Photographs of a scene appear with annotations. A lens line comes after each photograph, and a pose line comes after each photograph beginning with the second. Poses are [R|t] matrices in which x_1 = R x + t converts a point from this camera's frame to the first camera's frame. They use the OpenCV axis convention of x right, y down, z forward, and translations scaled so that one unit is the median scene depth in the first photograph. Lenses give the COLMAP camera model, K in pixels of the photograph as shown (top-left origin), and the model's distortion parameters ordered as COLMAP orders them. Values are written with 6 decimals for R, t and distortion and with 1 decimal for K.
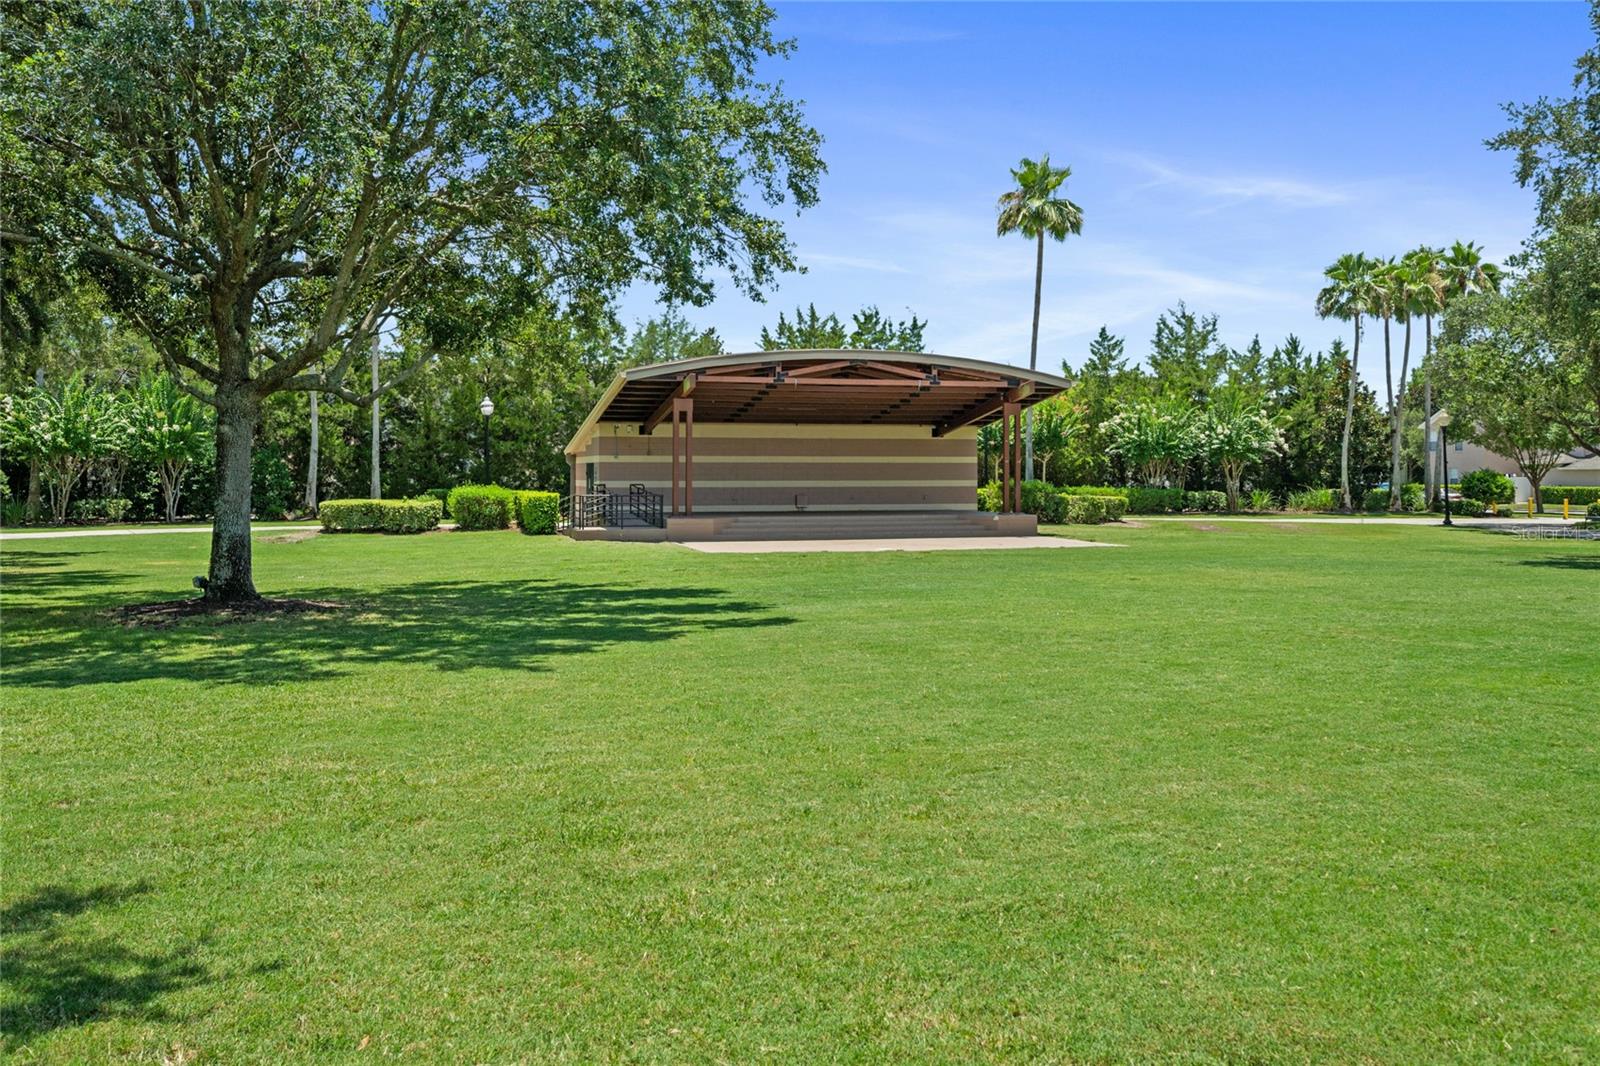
lens RADIAL K [[1352.9, 0, 802.3], [0, 1352.9, 527.9], [0, 0, 1]] dist [-0.005360, -0.001057]
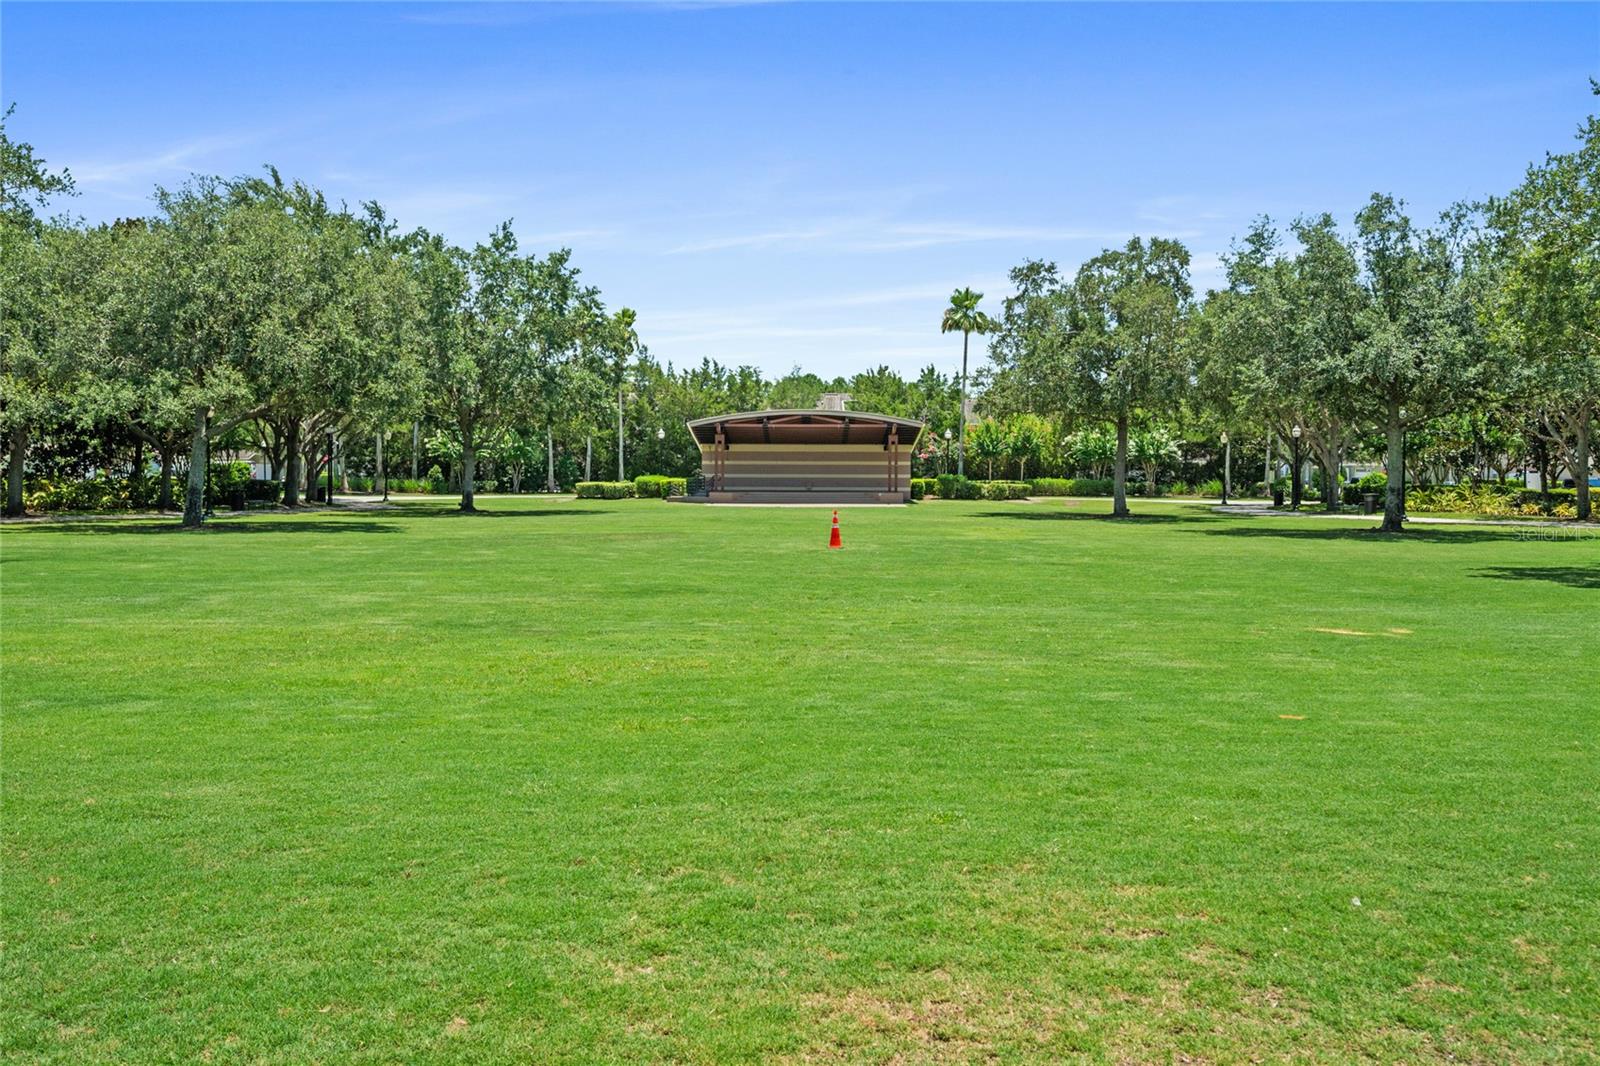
lens RADIAL K [[1352.9, 0, 798.4], [0, 1352.9, 535.2], [0, 0, 1]] dist [-0.005360, -0.001057]
pose [[0.952073, 0.021274, -0.305130, 0.507778], [-0.016576, 0.999701, 0.017980, 0.014502], [0.305422, -0.012061, 0.952141, -0.715940]]
